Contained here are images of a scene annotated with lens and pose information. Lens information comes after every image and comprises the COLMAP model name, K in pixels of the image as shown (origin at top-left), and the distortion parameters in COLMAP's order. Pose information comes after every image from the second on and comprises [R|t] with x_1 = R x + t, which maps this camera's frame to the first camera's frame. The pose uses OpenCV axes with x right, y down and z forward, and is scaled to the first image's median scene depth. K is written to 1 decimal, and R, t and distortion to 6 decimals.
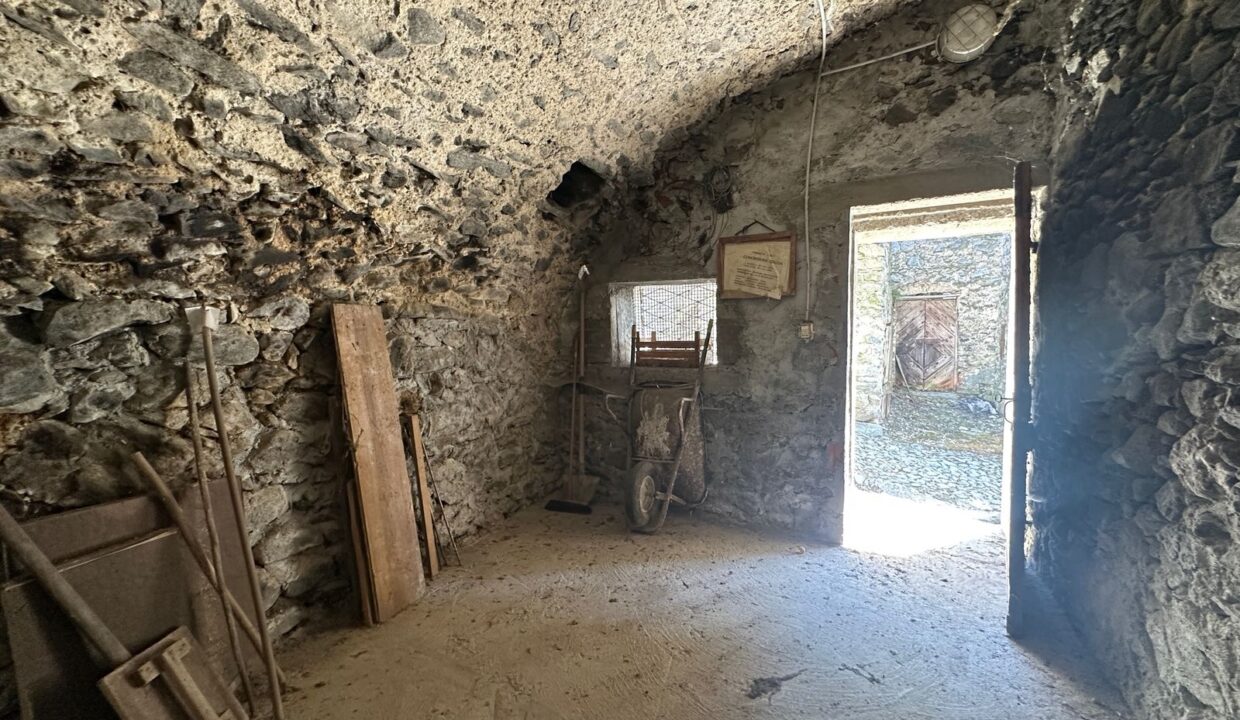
lens RADIAL K [[498.6, 0, 619.2], [0, 498.6, 359.3], [0, 0, 1]] dist [-0.003159, 0.000823]
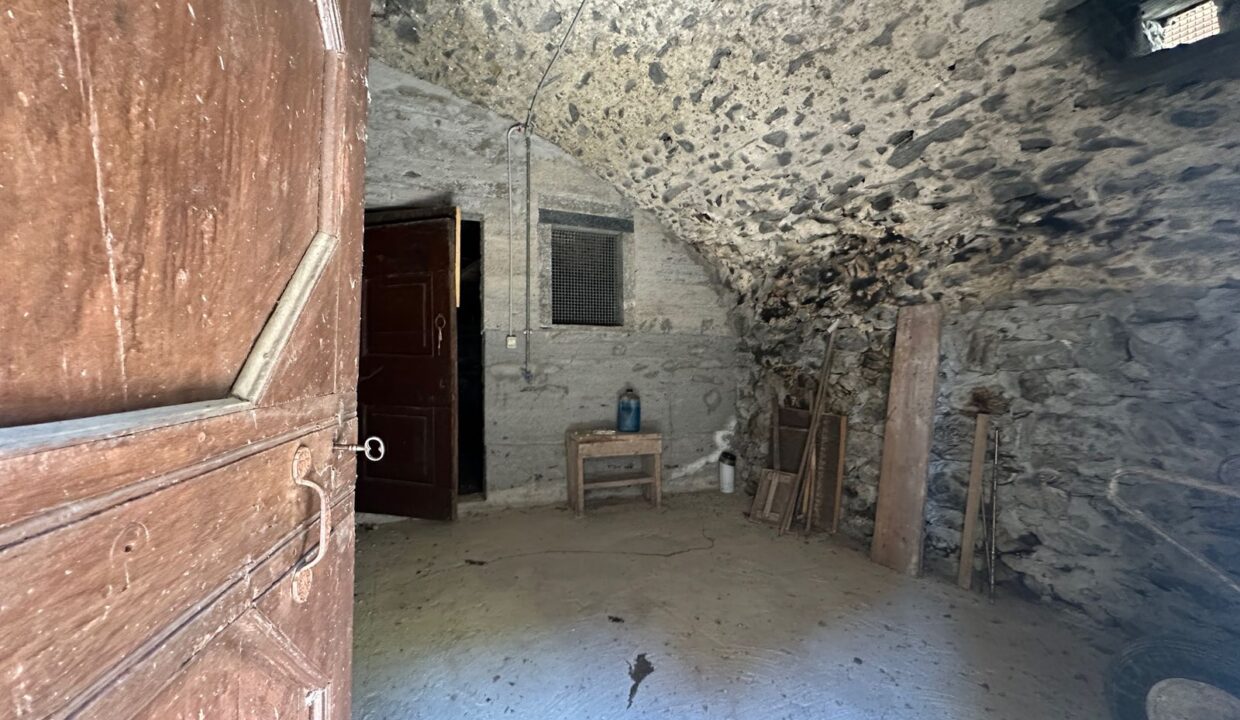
lens RADIAL K [[498.6, 0, 622.5], [0, 498.6, 357.8], [0, 0, 1]] dist [-0.003159, 0.000823]
pose [[-0.644565, -0.001168, -0.764549, 0.901927], [-0.044649, 0.998350, 0.036117, 0.004869], [0.763245, 0.057416, -0.643553, 1.321787]]
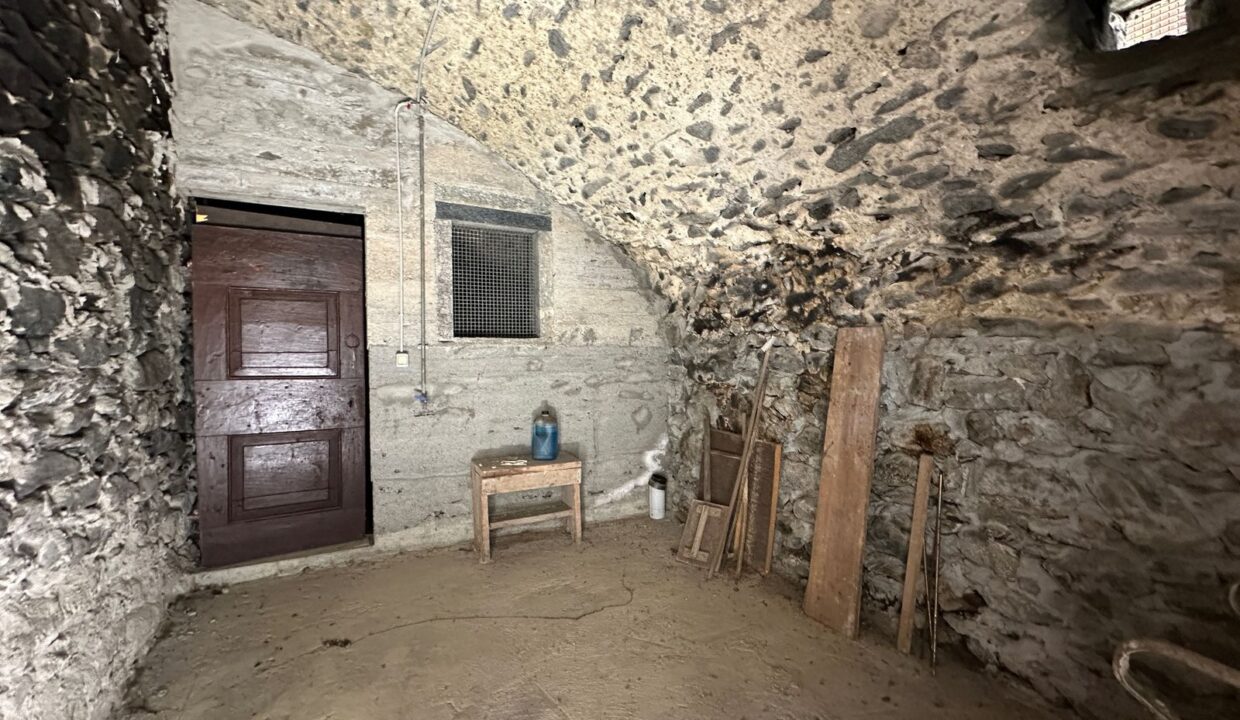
lens RADIAL K [[498.6, 0, 622.8], [0, 498.6, 358.5], [0, 0, 1]] dist [-0.003159, 0.000823]
pose [[-0.567352, 0.022872, -0.823158, 0.672573], [-0.047236, 0.997064, 0.060262, -0.089745], [0.822120, 0.073073, -0.564606, 1.274765]]
